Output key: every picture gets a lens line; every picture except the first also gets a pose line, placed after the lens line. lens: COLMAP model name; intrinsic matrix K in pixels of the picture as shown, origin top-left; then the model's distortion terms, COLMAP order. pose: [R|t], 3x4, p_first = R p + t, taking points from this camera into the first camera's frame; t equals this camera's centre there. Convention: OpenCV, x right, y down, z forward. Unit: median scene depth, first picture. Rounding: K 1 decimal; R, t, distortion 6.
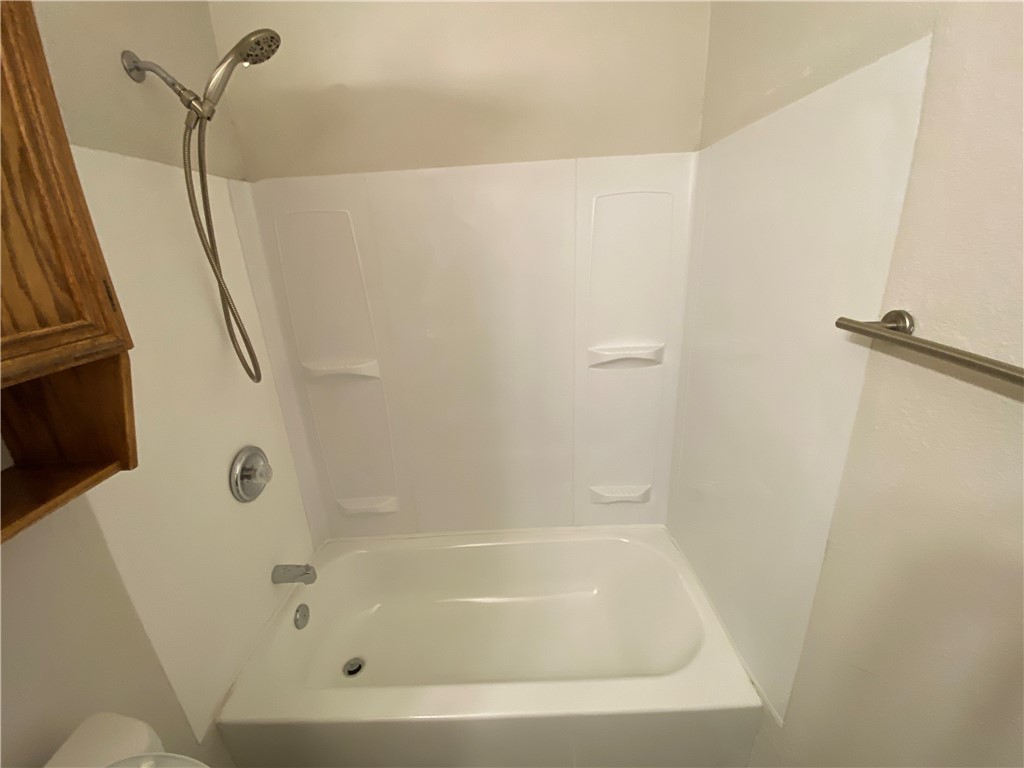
lens RADIAL K [[415.0, 0, 507.3], [0, 415.0, 387.4], [0, 0, 1]] dist [0.038564, -0.031590]
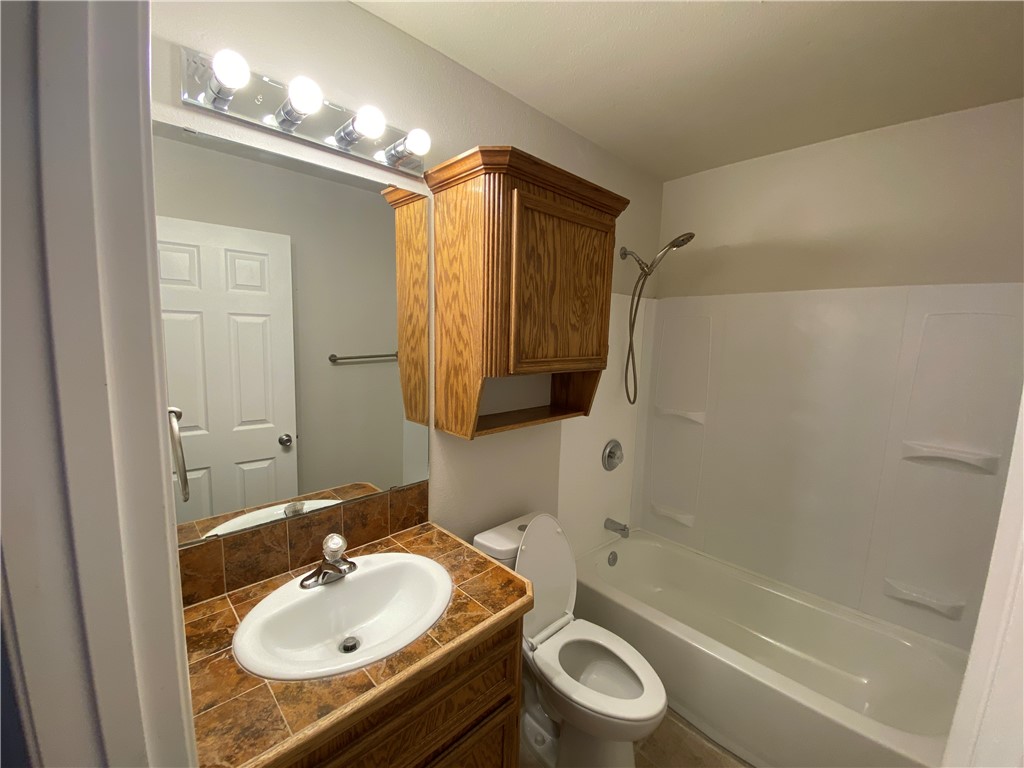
lens RADIAL K [[415.0, 0, 507.3], [0, 415.0, 387.4], [0, 0, 1]] dist [0.038564, -0.031590]
pose [[0.684359, 0.166180, -0.709955, 0.278035], [-0.295041, 0.953522, -0.061212, 0.170772], [0.666786, 0.251357, 0.701581, -0.594457]]
